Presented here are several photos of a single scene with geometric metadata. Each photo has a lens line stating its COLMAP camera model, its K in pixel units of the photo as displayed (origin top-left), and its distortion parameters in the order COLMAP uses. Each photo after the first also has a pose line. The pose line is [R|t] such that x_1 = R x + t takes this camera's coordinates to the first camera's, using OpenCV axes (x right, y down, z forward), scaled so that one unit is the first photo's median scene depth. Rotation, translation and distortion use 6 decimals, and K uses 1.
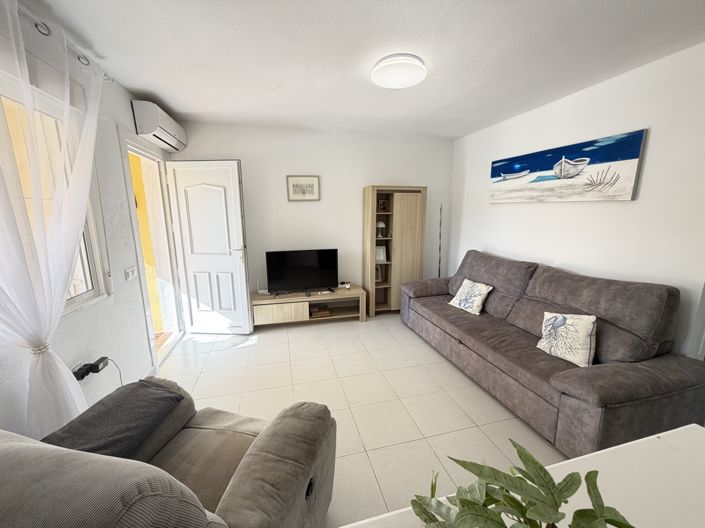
lens RADIAL K [[279.3, 0, 352.5], [0, 279.3, 264.0], [0, 0, 1]] dist [0.000473, 0.000105]
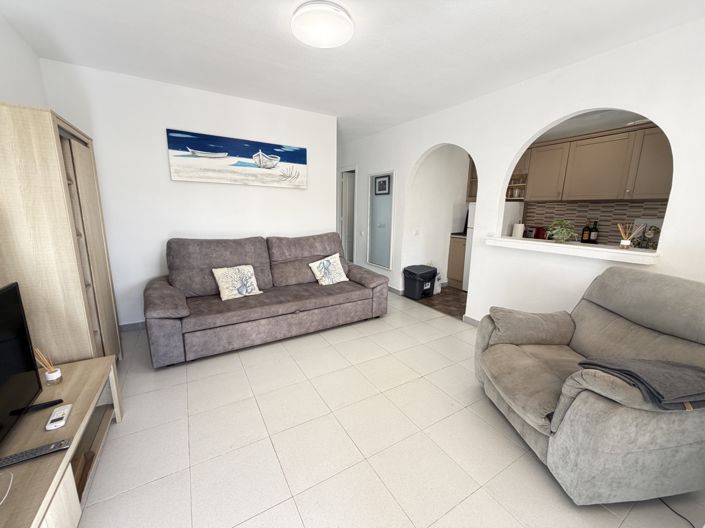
lens RADIAL K [[279.3, 0, 352.5], [0, 279.3, 264.0], [0, 0, 1]] dist [0.000473, 0.000105]
pose [[-0.267432, -0.185608, 0.945532, -0.647737], [0.168343, 0.957182, 0.235508, -0.114364], [-0.948757, 0.222156, -0.224735, 0.983732]]
